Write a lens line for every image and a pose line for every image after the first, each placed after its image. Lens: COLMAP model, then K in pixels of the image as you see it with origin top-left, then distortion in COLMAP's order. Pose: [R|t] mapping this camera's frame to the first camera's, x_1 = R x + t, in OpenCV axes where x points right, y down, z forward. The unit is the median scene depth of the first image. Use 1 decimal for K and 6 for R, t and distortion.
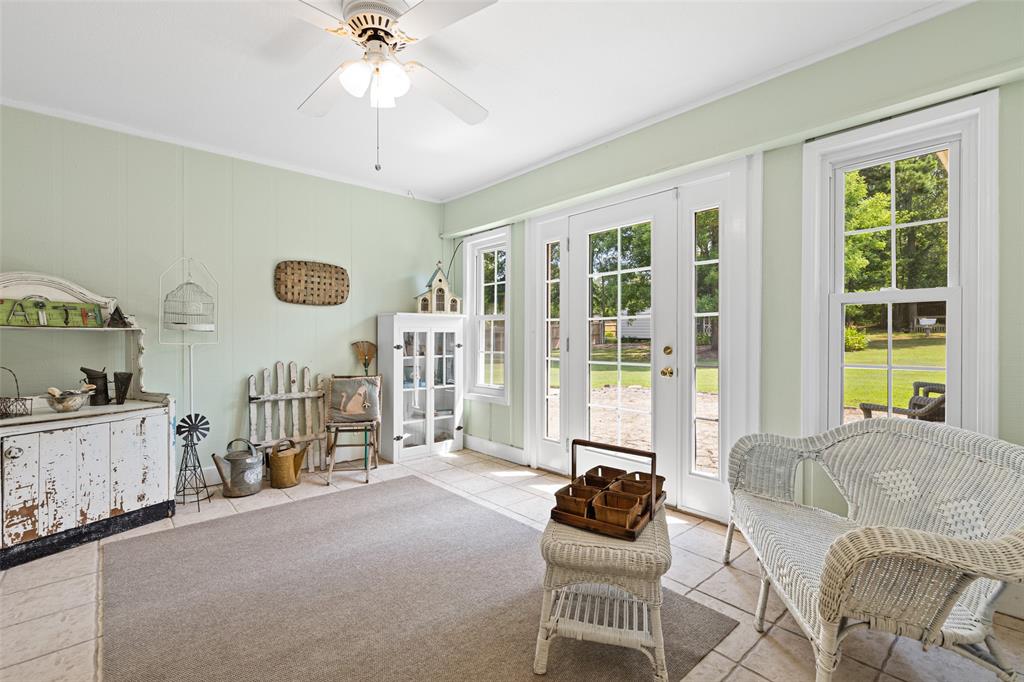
lens RADIAL K [[465.3, 0, 511.4], [0, 465.3, 338.2], [0, 0, 1]] dist [0.017242, -0.000569]
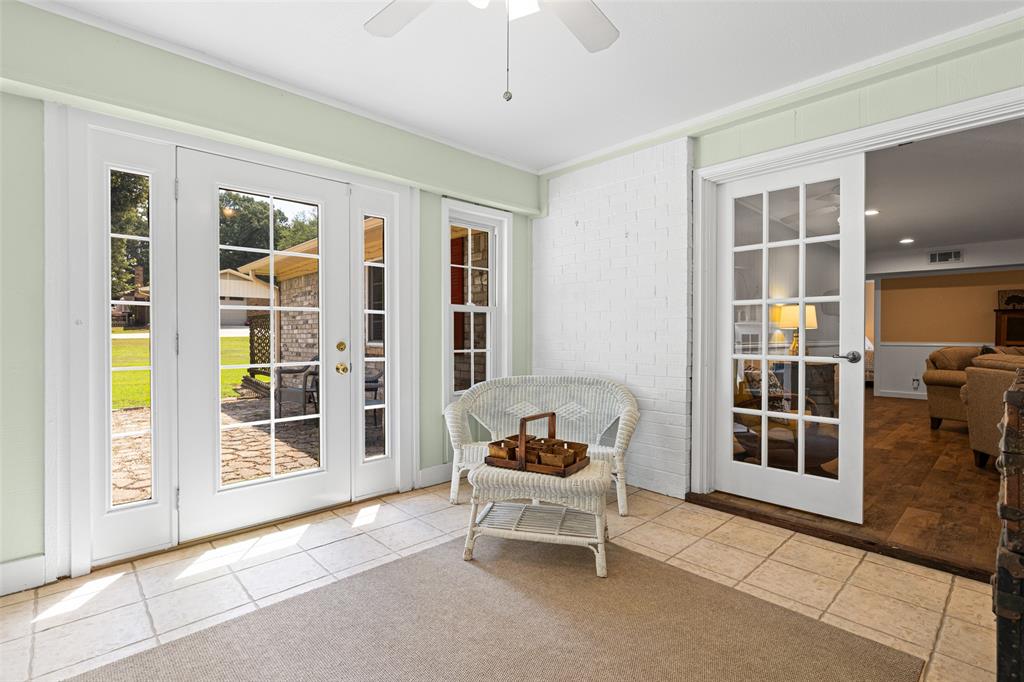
lens RADIAL K [[476.8, 0, 502.2], [0, 476.8, 339.9], [0, 0, 1]] dist [0.003349, 0.000328]
pose [[-0.011023, -0.004411, 0.999930, -0.987257], [0.007500, 0.999962, 0.004494, 0.016348], [-0.999911, 0.007549, -0.010989, 1.000417]]
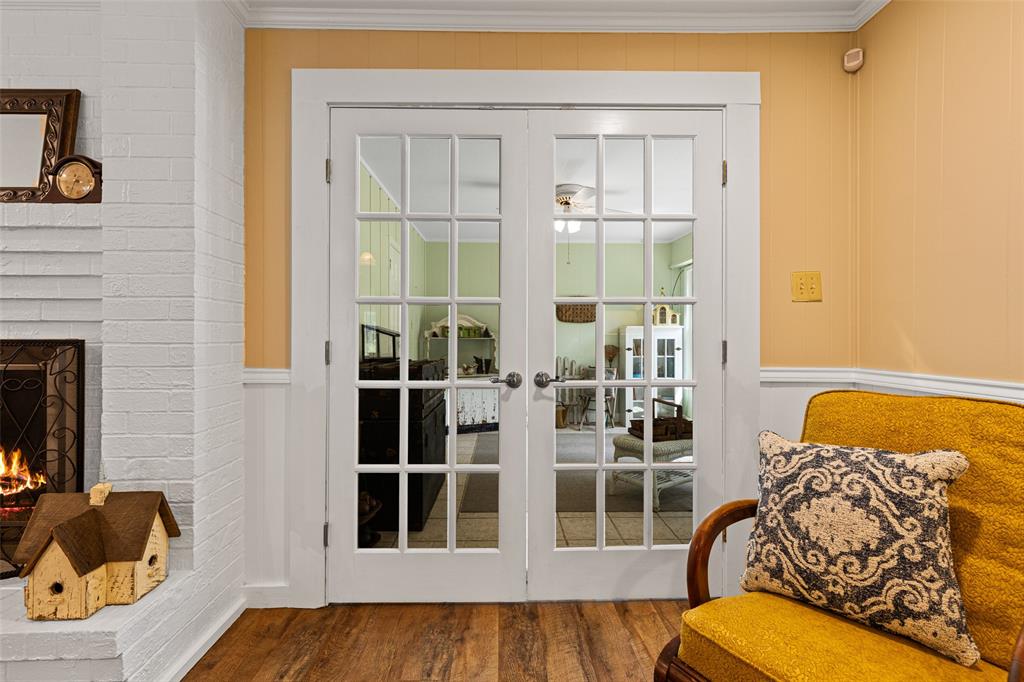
lens RADIAL K [[465.3, 0, 508.2], [0, 465.3, 339.5], [0, 0, 1]] dist [0.017242, -0.000569]
pose [[0.763448, -0.000156, -0.645869, 0.394522], [-0.003052, 0.999988, -0.003849, -0.004640], [0.645862, 0.004910, 0.763438, -0.355970]]
